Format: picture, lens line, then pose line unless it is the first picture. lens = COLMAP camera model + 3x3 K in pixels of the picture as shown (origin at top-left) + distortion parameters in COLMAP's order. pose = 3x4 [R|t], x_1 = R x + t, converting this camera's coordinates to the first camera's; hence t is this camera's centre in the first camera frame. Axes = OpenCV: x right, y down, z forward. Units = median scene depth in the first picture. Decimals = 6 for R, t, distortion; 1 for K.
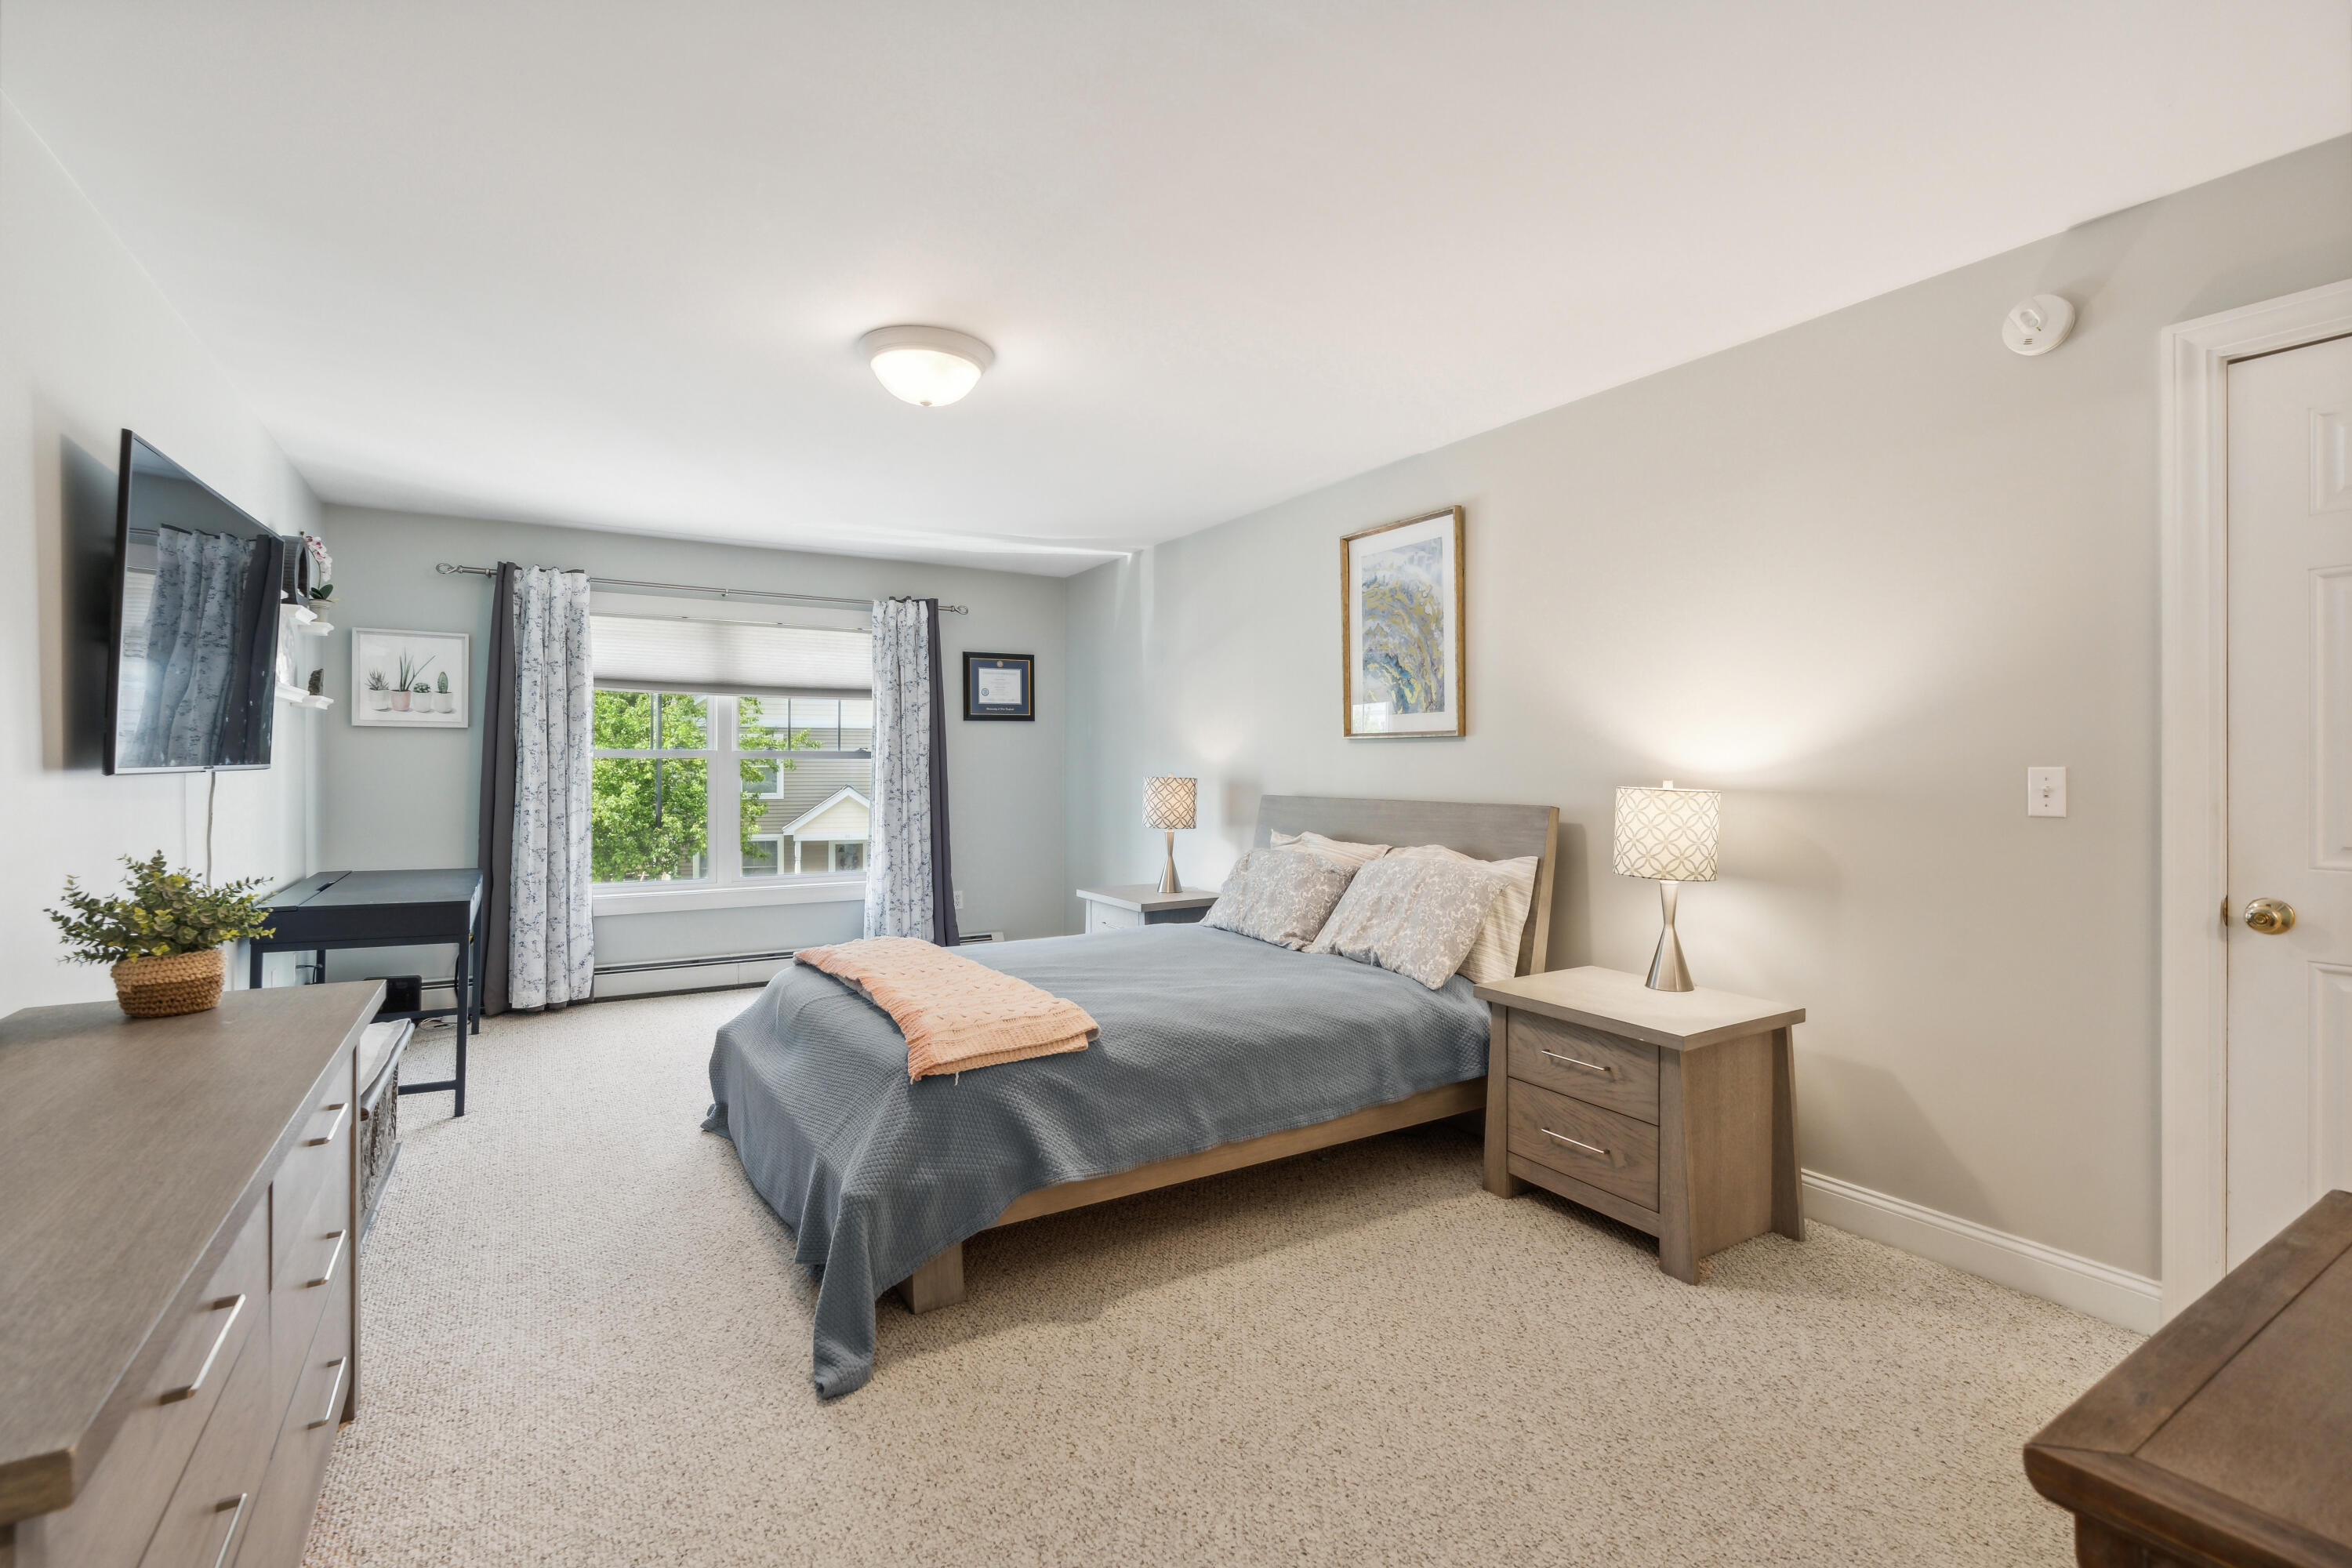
lens RADIAL K [[1058.0, 0, 1163.2], [0, 1058.0, 779.4], [0, 0, 1]] dist [-0.002296, -0.000248]
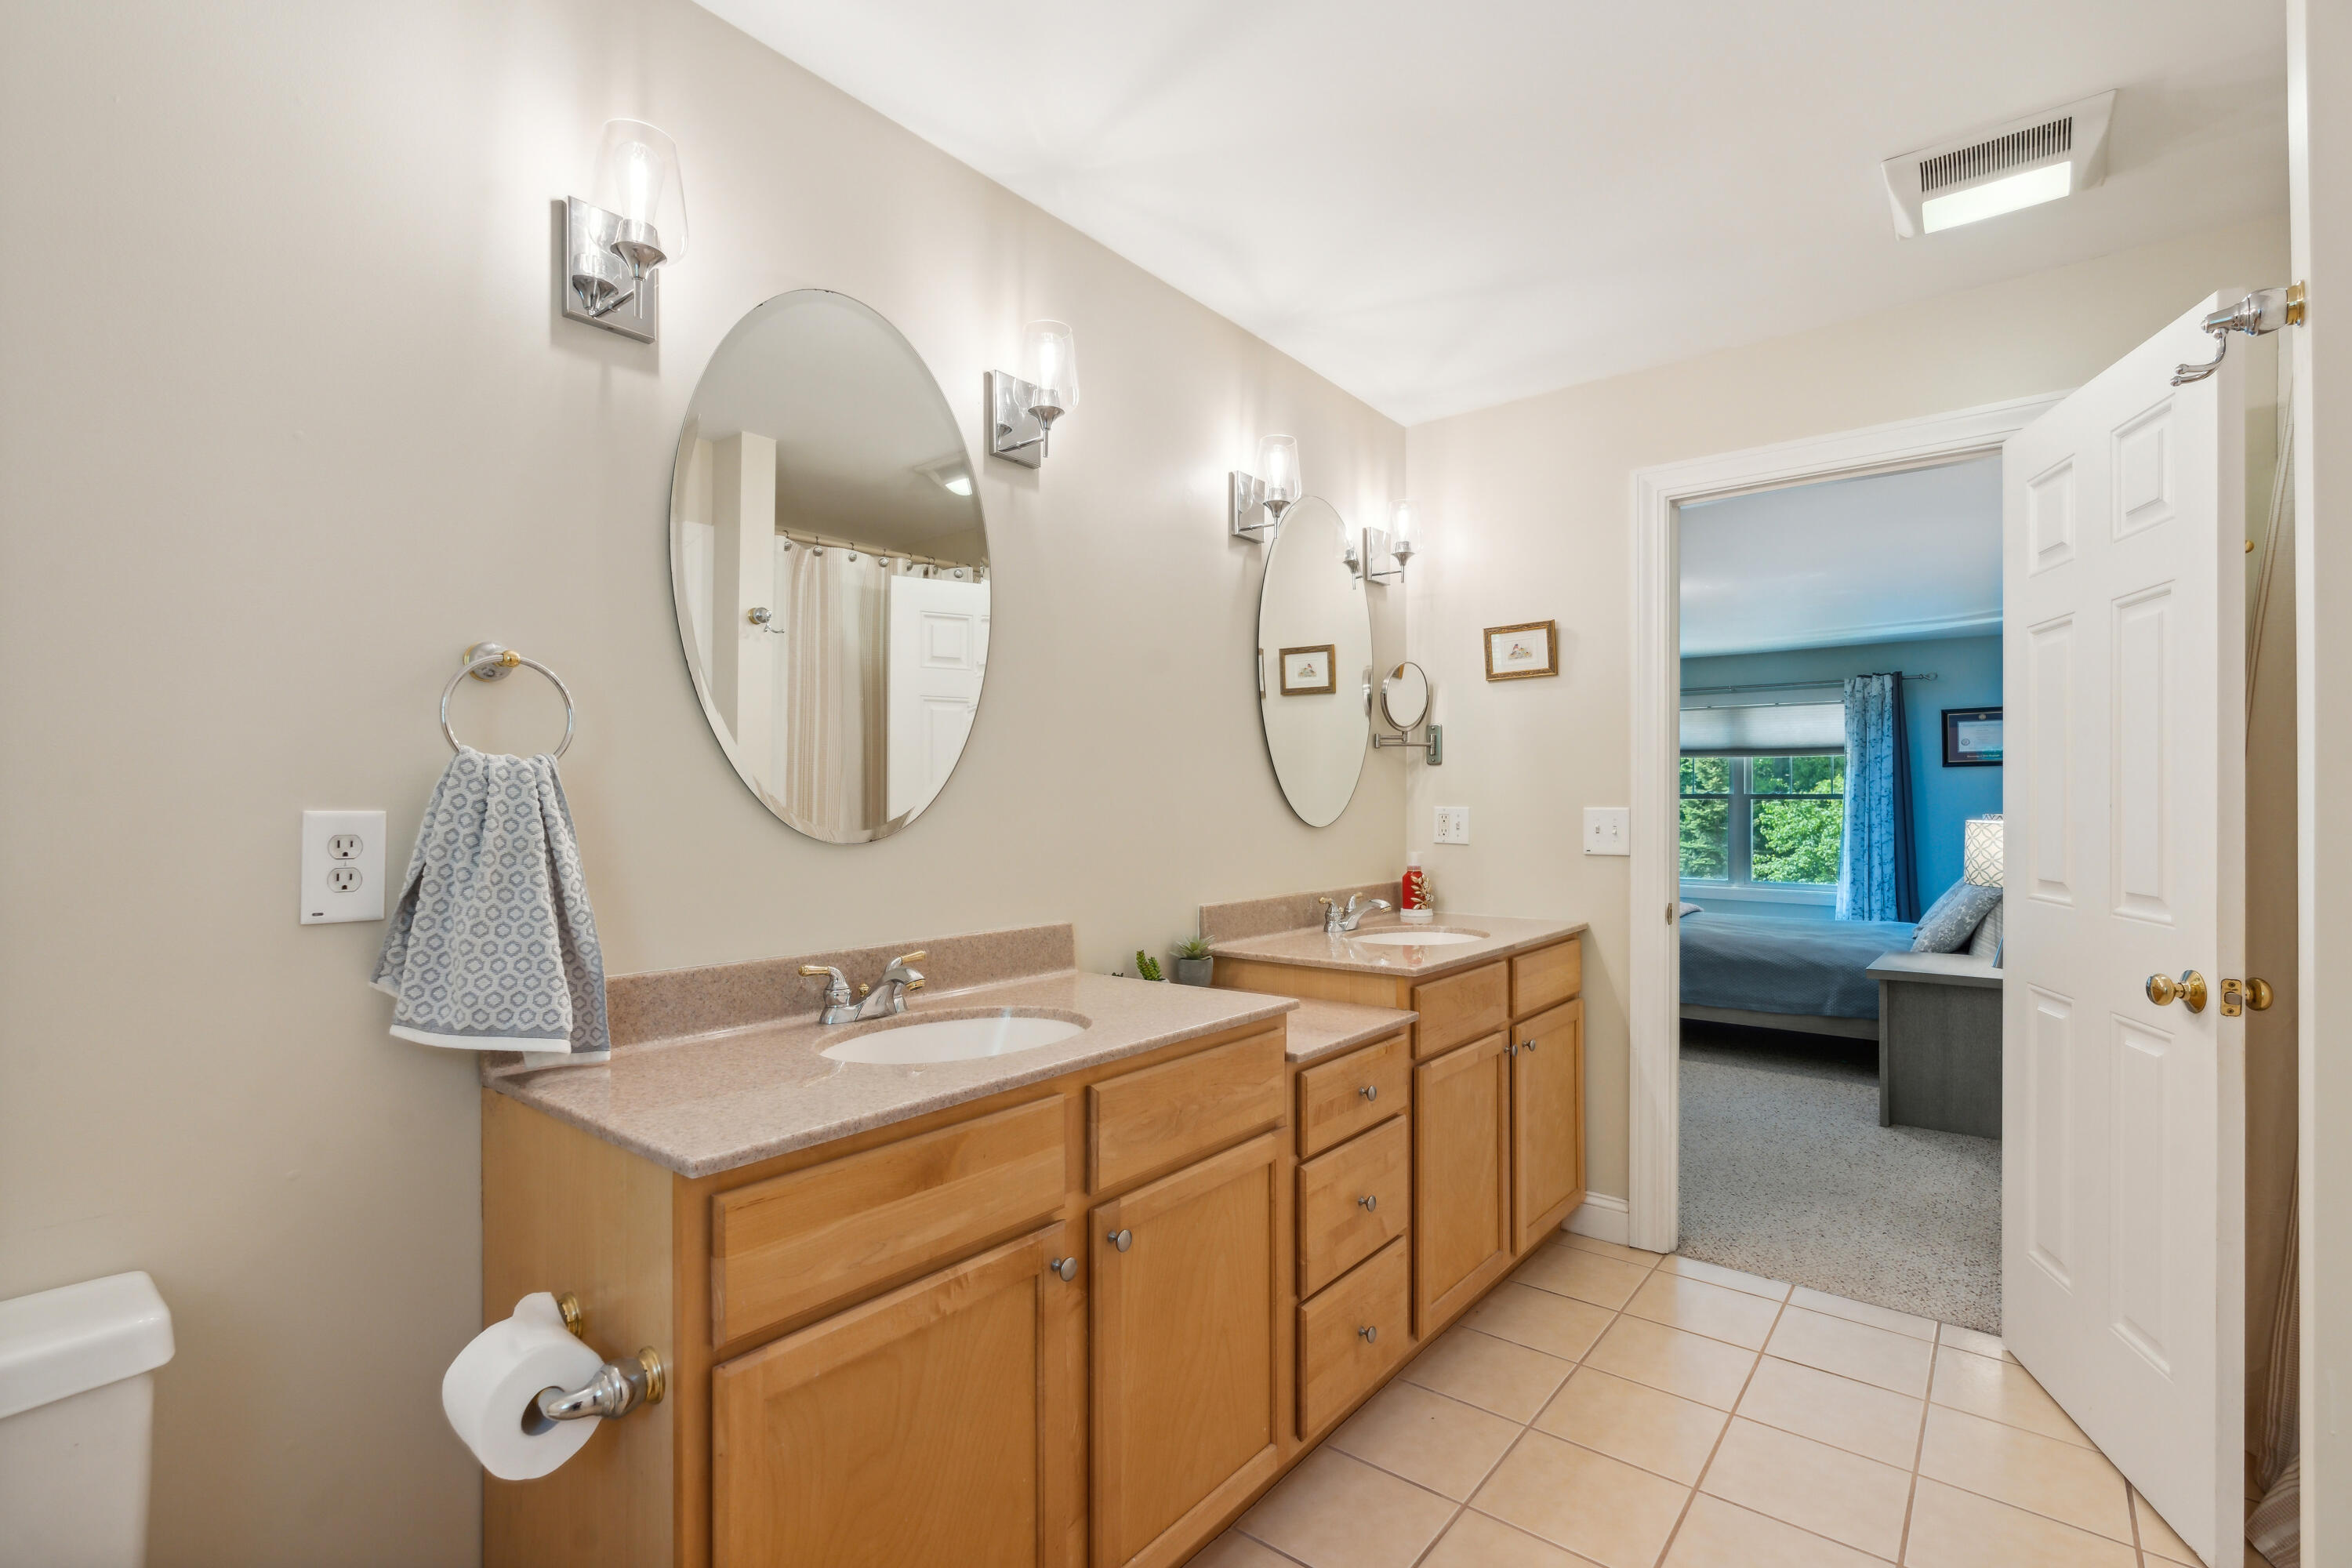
lens RADIAL K [[1063.8, 0, 1166.4], [0, 1063.8, 792.0], [0, 0, 1]] dist [-0.006936, 0.000038]
pose [[0.332467, -0.006378, -0.943093, 0.686227], [-0.017204, 0.999770, -0.012826, 0.003044], [0.942958, 0.020490, 0.332281, -0.237180]]
